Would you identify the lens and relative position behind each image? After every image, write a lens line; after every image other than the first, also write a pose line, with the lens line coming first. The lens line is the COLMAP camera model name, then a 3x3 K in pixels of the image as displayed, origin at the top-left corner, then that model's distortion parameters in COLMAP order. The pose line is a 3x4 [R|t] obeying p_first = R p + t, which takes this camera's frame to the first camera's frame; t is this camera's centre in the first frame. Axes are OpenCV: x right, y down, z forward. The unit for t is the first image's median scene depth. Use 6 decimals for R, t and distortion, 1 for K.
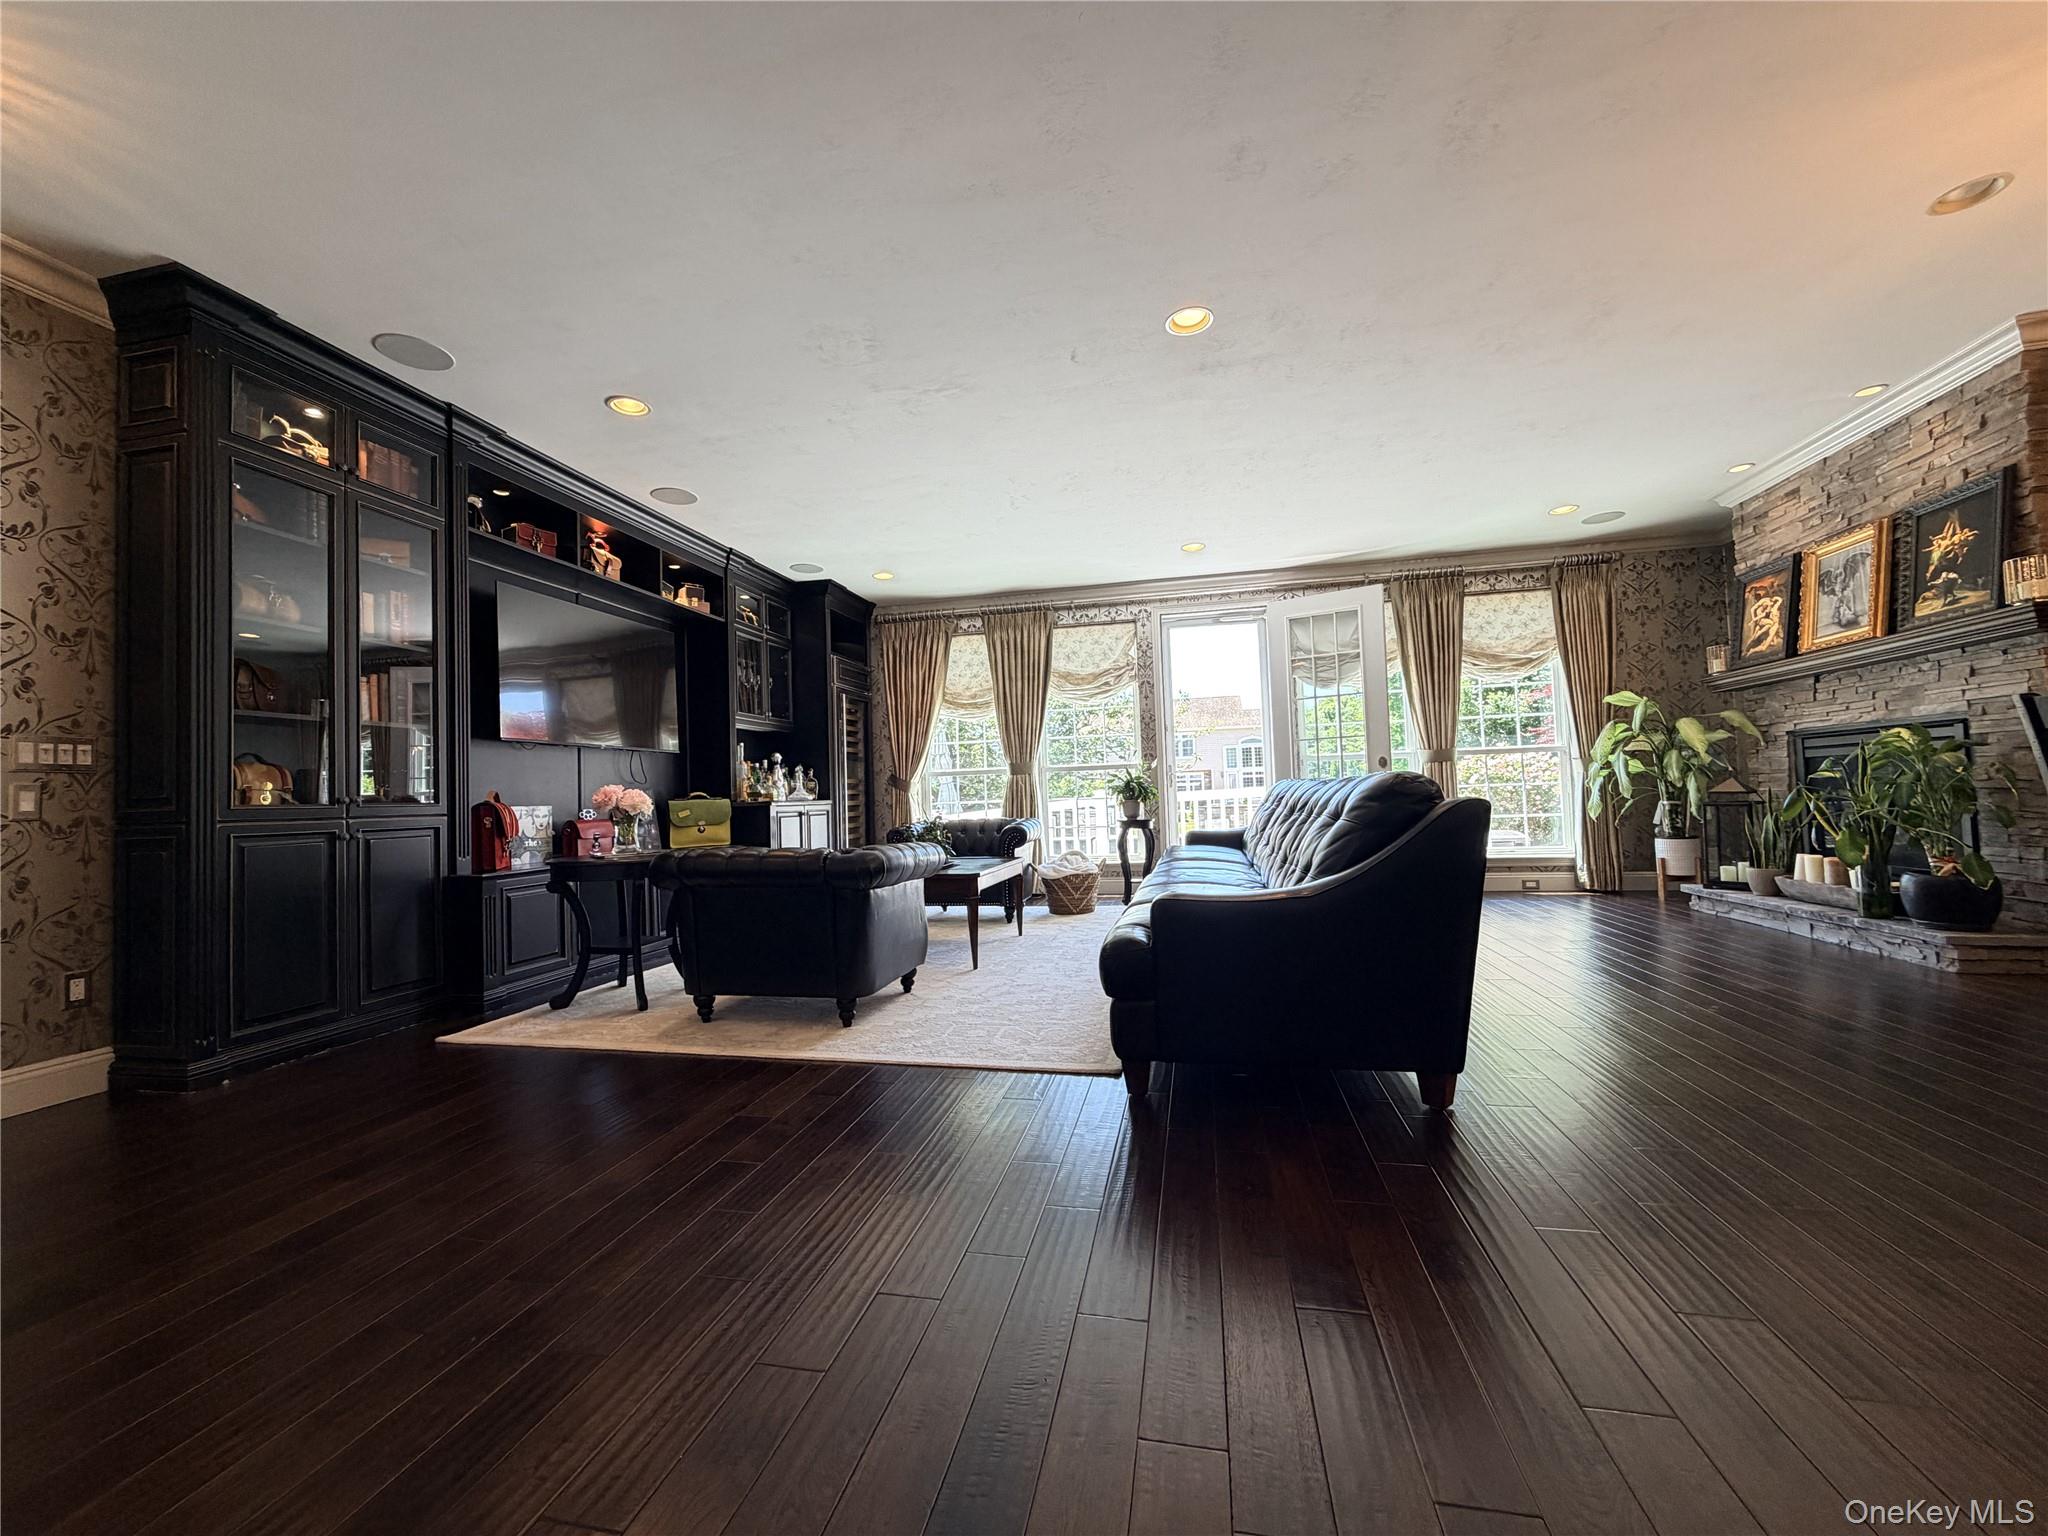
lens RADIAL K [[811.8, 0, 1019.3], [0, 811.8, 768.2], [0, 0, 1]] dist [-0.001399, -0.000305]
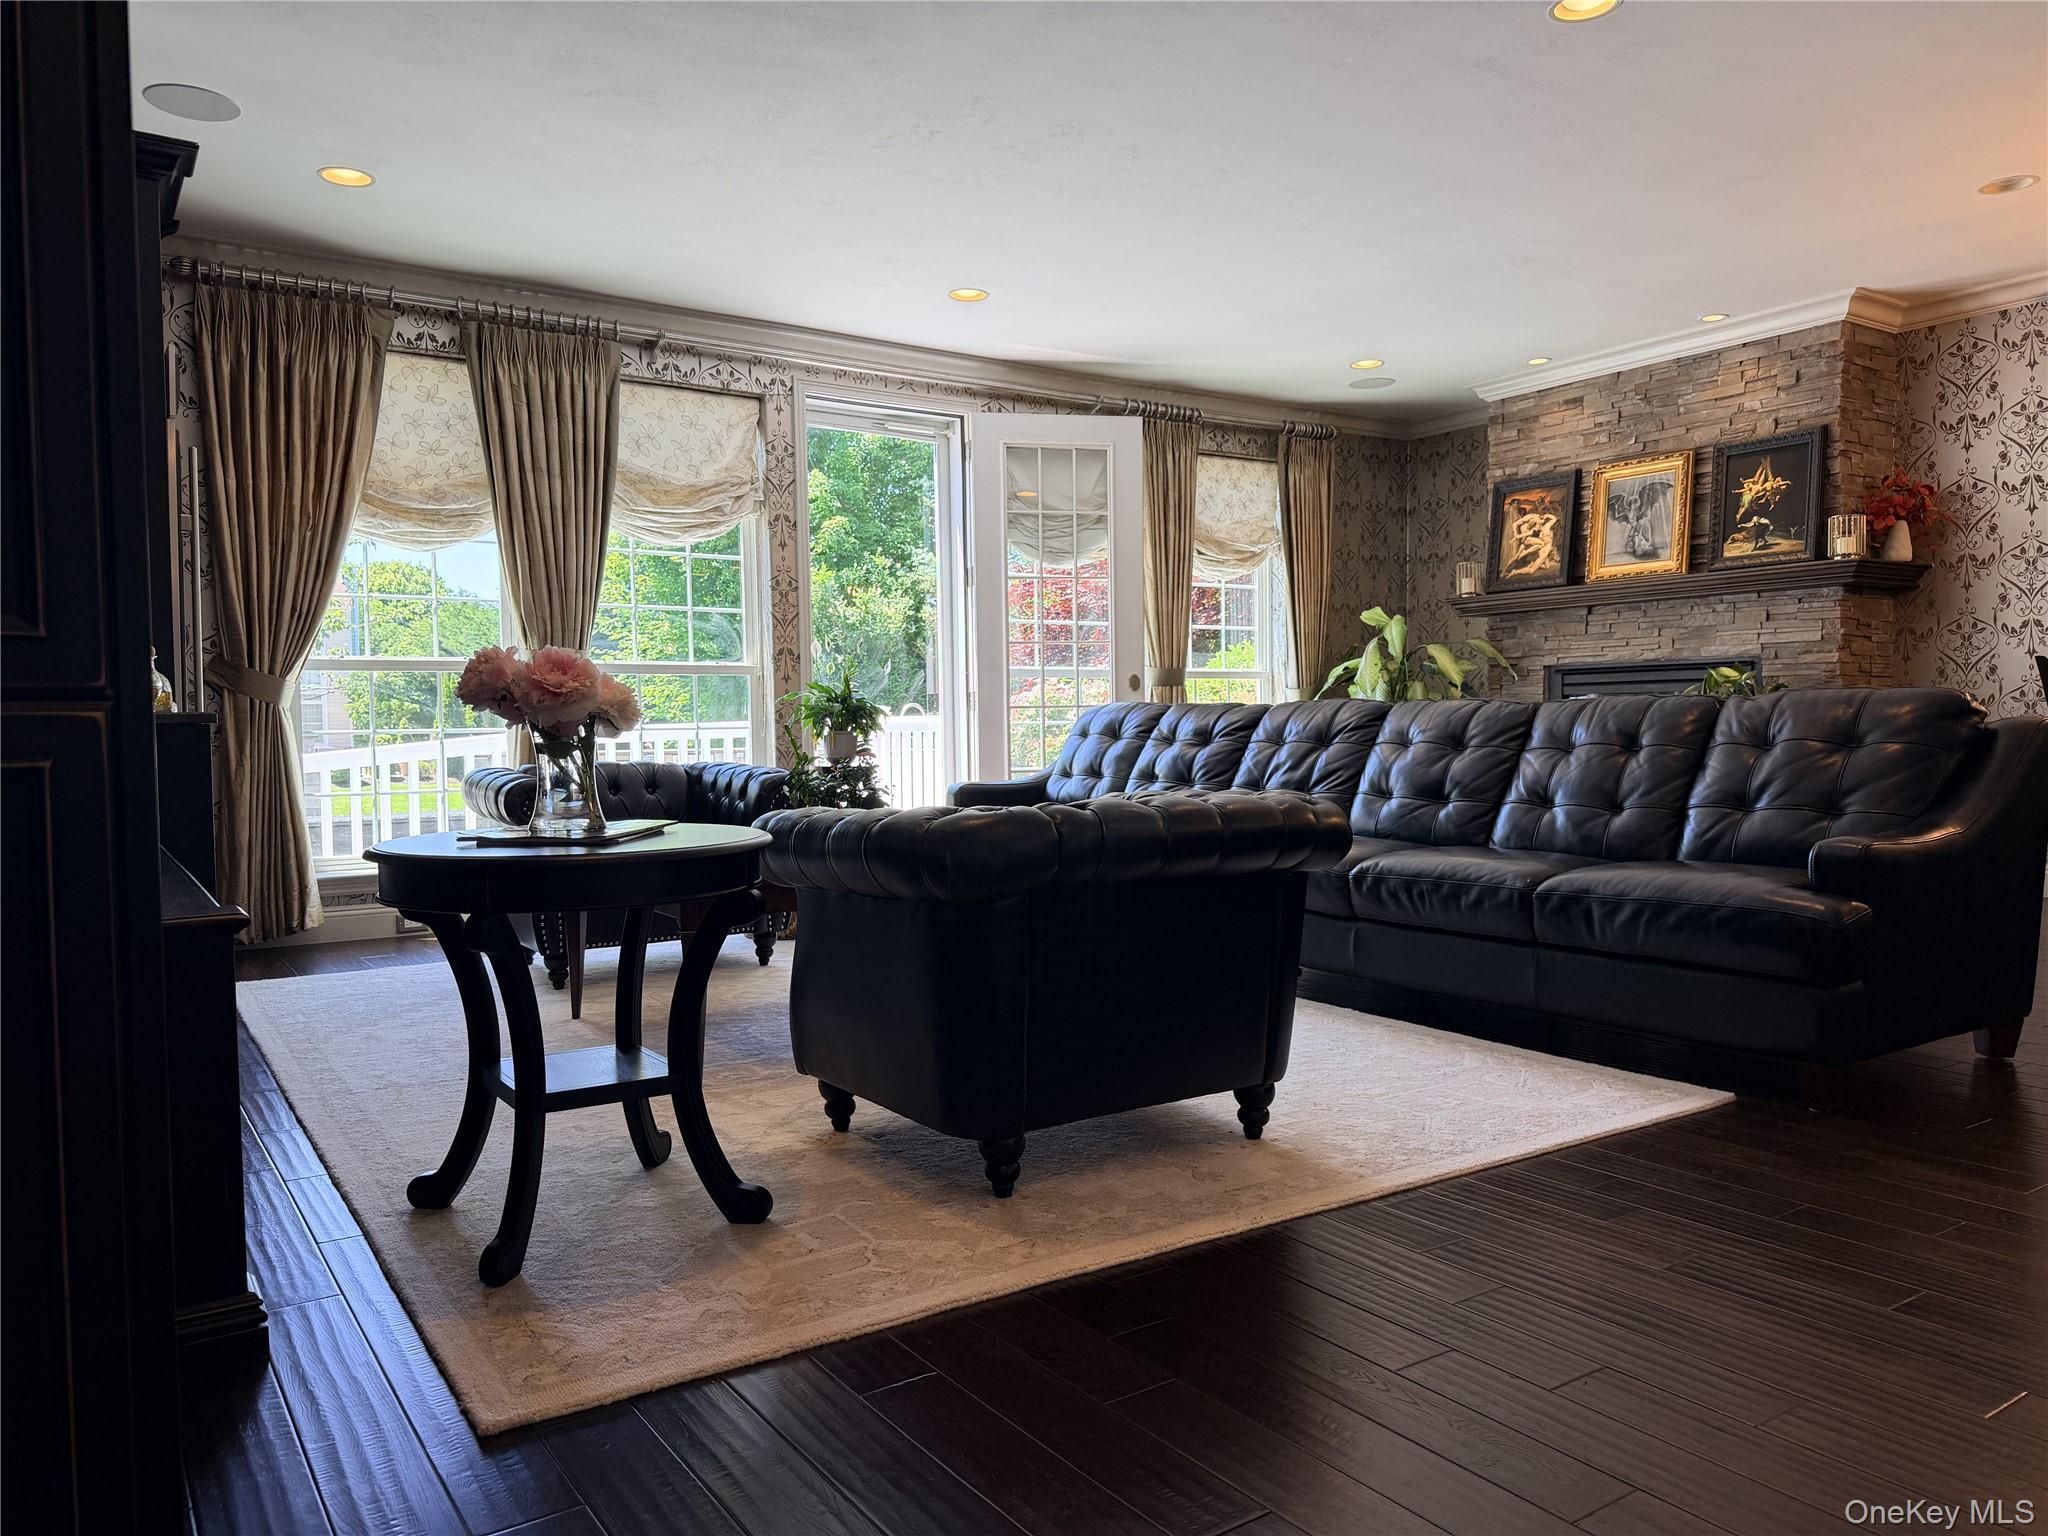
lens RADIAL K [[1435.3, 0, 1024.0], [0, 1435.3, 768.0], [0, 0, 1]] dist [0.083636, -0.130136]
pose [[0.687028, -0.001173, 0.726630, -0.611569], [-0.036405, 0.998687, 0.036033, 0.031222], [-0.725718, -0.051209, 0.686083, 0.295051]]
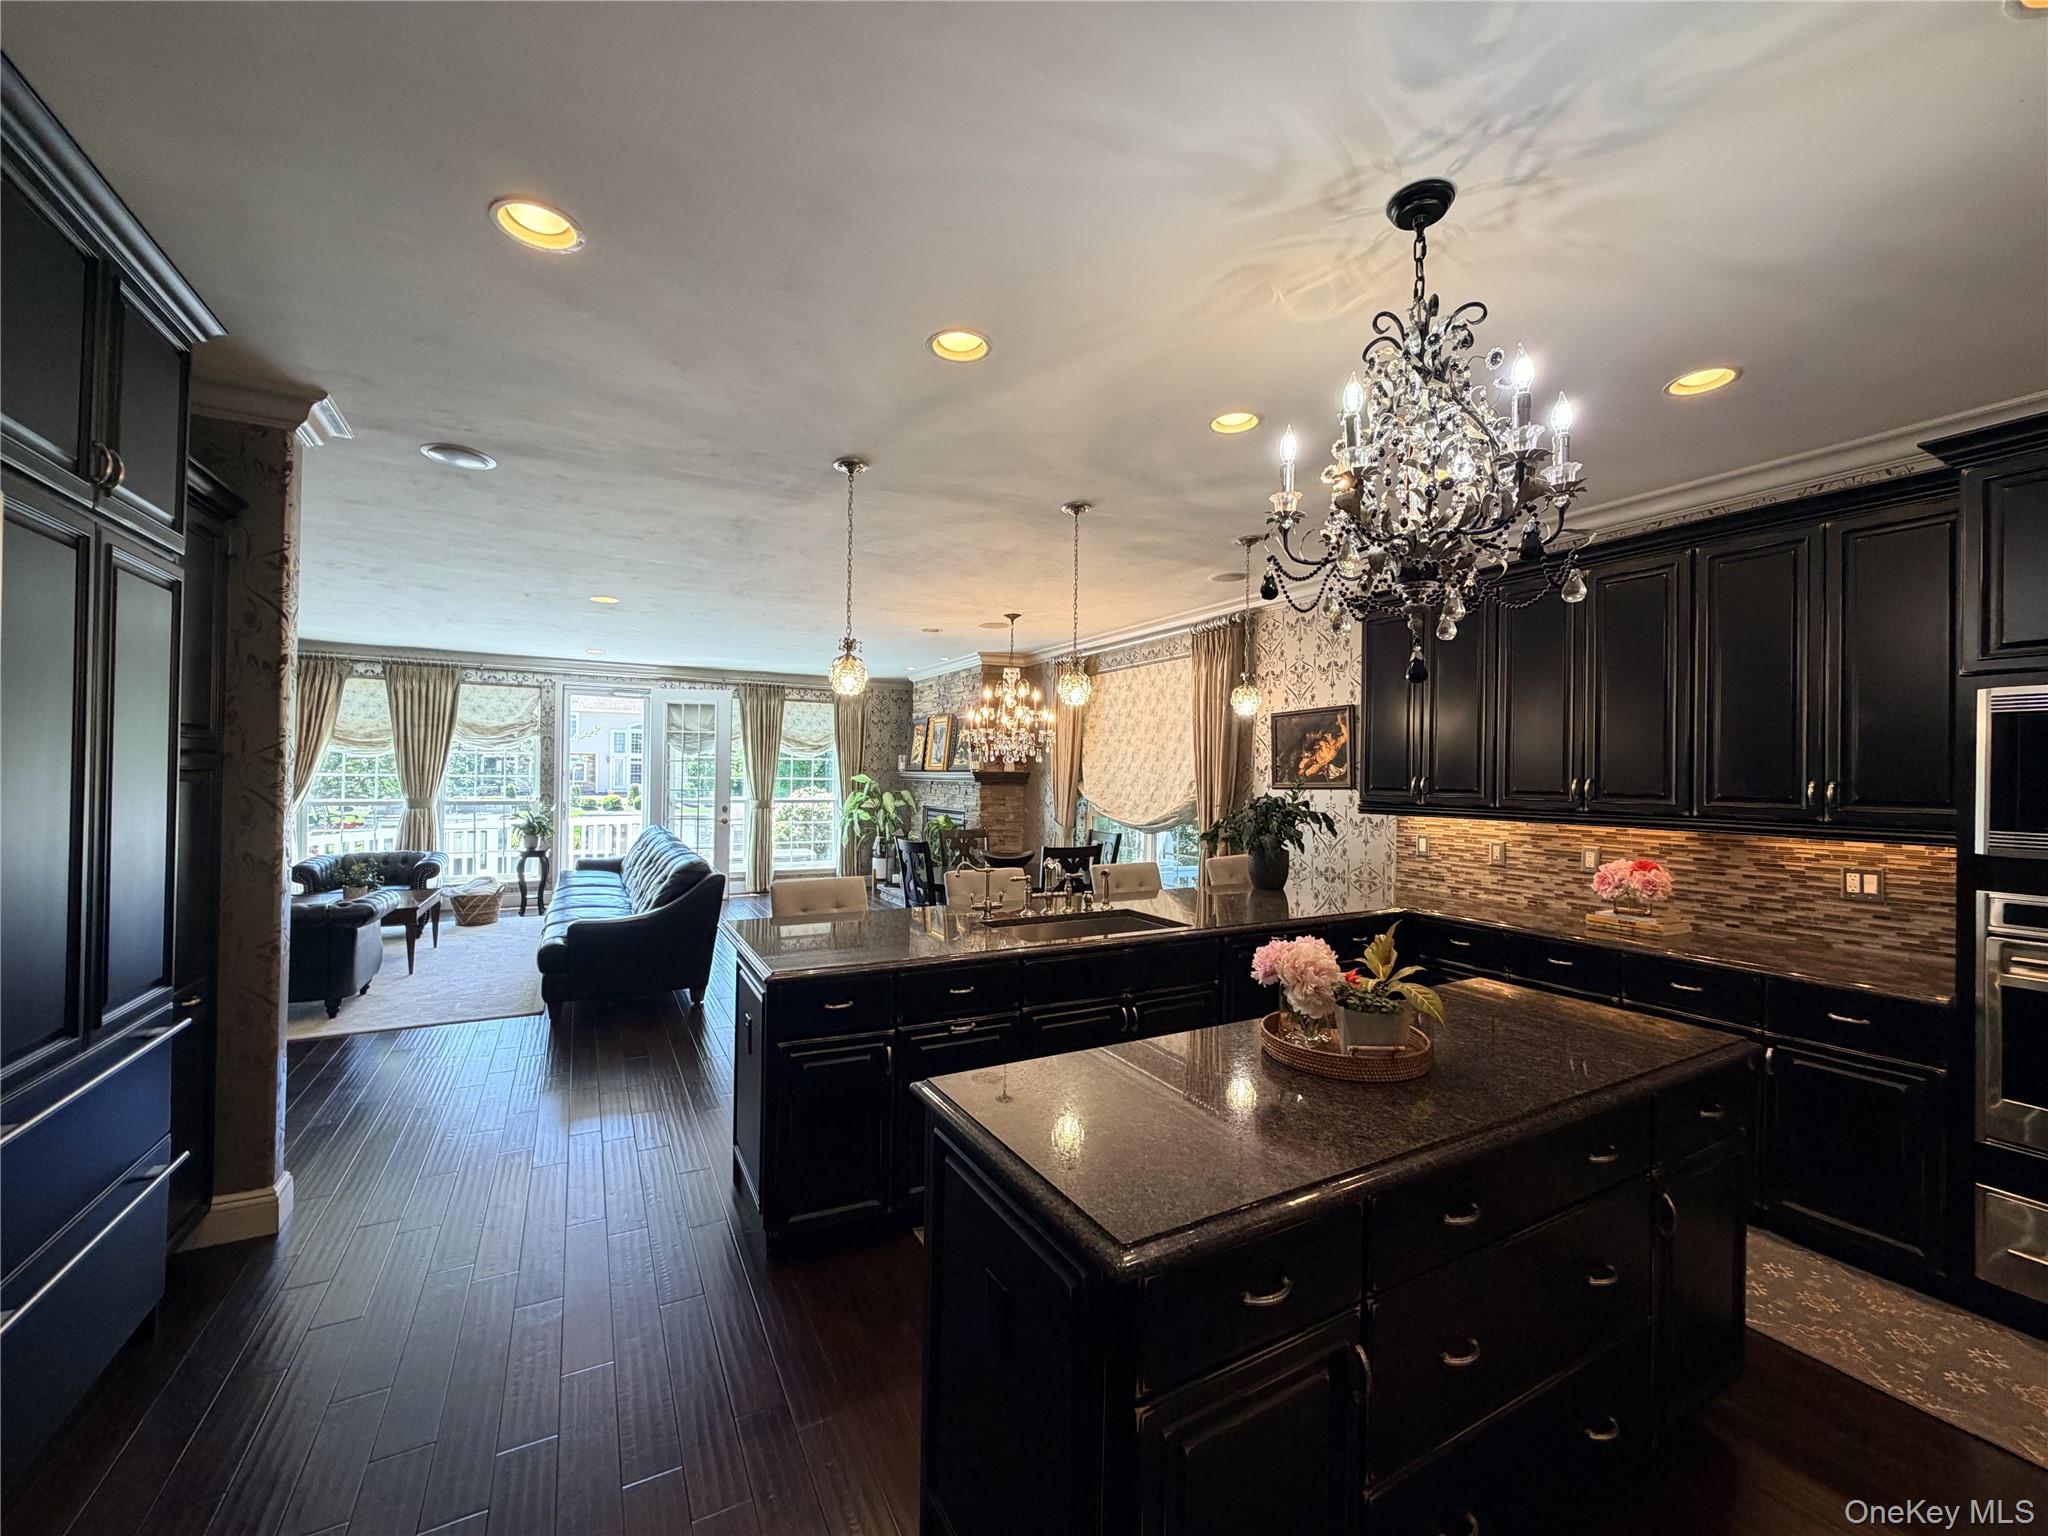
lens RADIAL K [[811.8, 0, 1019.3], [0, 811.8, 768.2], [0, 0, 1]] dist [-0.001399, -0.000305]
pose [[0.753763, 0.047506, 0.655428, -0.161569], [-0.062005, 0.998075, -0.001034, -0.143374], [-0.654215, -0.039860, 0.755257, -0.609768]]
